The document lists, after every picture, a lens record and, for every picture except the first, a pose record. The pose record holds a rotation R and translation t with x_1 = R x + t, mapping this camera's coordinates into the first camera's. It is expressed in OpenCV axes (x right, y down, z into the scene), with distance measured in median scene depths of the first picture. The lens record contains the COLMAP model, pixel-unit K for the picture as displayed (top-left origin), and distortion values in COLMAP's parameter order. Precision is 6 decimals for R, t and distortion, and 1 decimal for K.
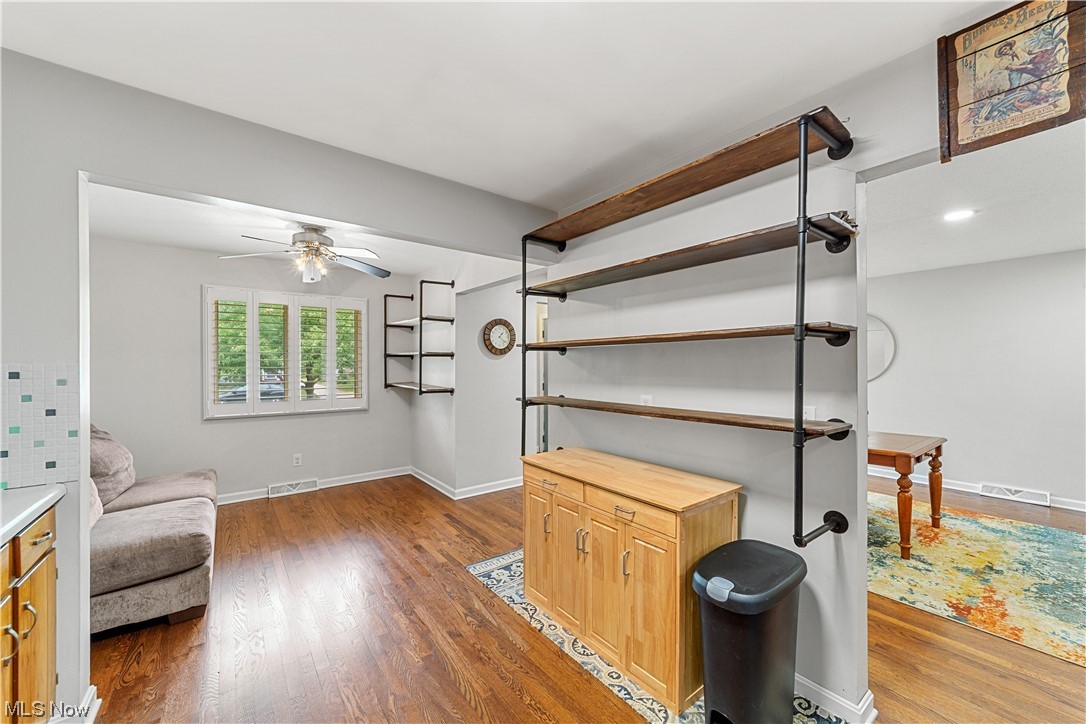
lens RADIAL K [[416.7, 0, 544.7], [0, 416.7, 364.9], [0, 0, 1]] dist [-0.017508, 0.007884]
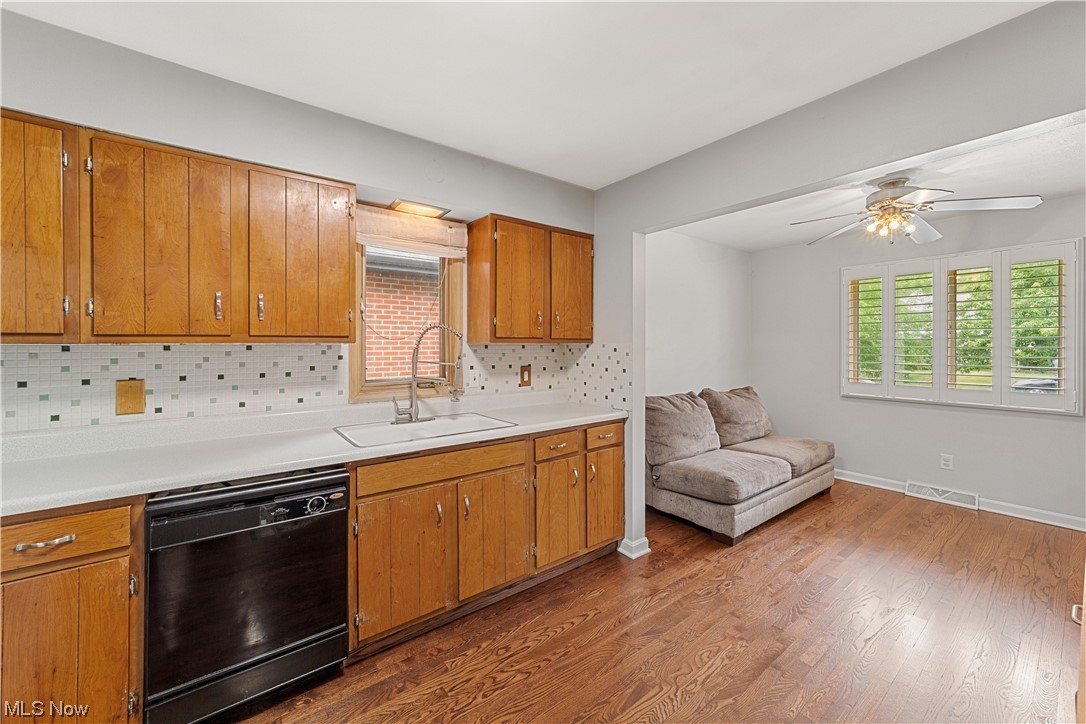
lens RADIAL K [[421.4, 0, 545.1], [0, 421.4, 348.3], [0, 0, 1]] dist [-0.016789, 0.008101]
pose [[-0.003189, 0.008549, -0.999958, 0.249911], [0.001940, 0.999962, 0.008543, 0.000611], [0.999993, -0.001912, -0.003206, 0.258393]]
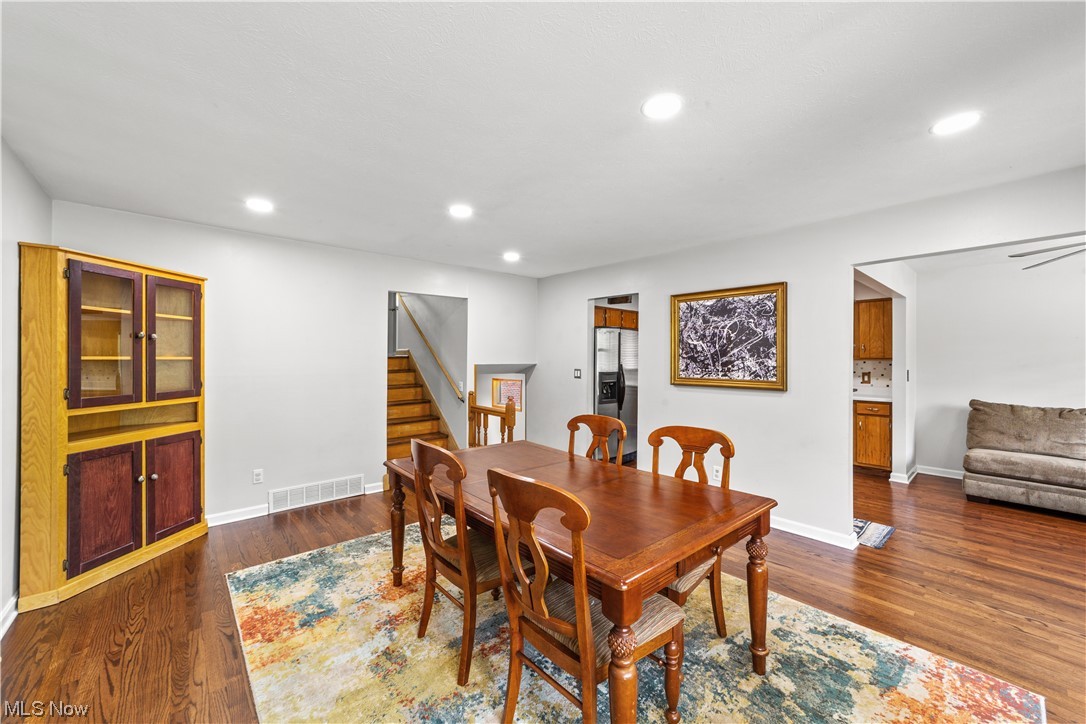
lens RADIAL K [[422.1, 0, 543.1], [0, 422.1, 355.2], [0, 0, 1]] dist [-0.019673, 0.008931]
pose [[-0.997698, -0.005587, -0.067581, 0.670092], [-0.004979, 0.999946, -0.009162, -0.001626], [0.067628, -0.008804, -0.997672, 1.573068]]
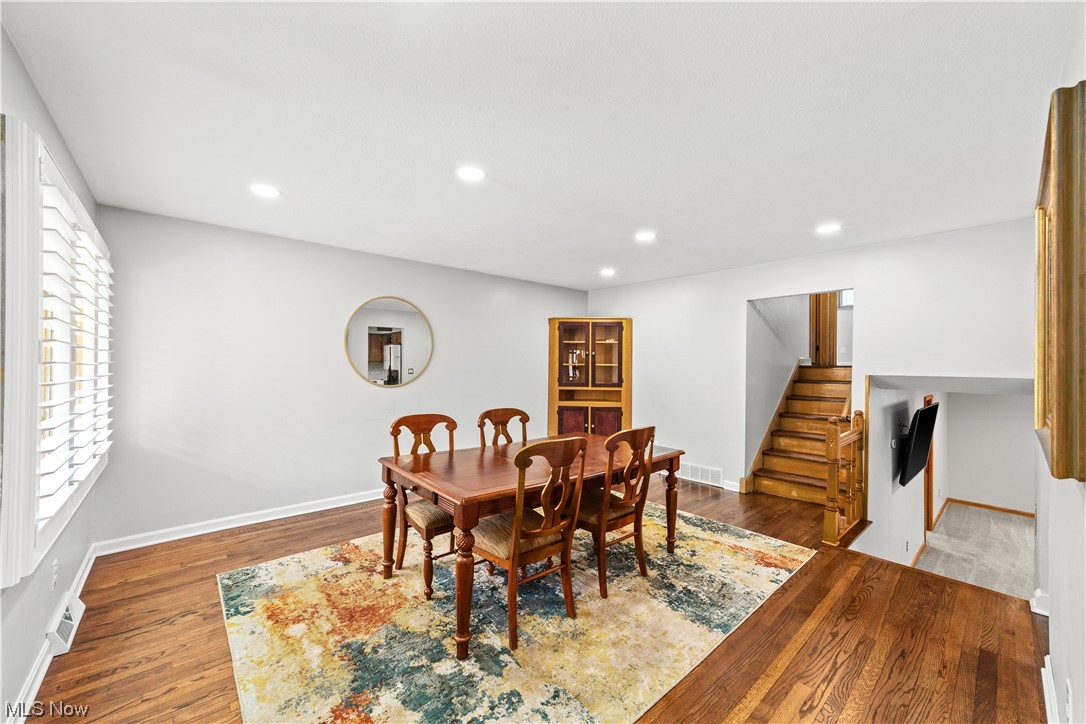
lens RADIAL K [[421.0, 0, 543.0], [0, 421.0, 362.0], [0, 0, 1]] dist [-0.017226, 0.007783]
pose [[-0.063497, 0.003102, 0.997977, -0.120491], [-0.010545, 0.999937, -0.003779, -0.001771], [-0.997926, -0.010764, -0.063460, 1.050133]]
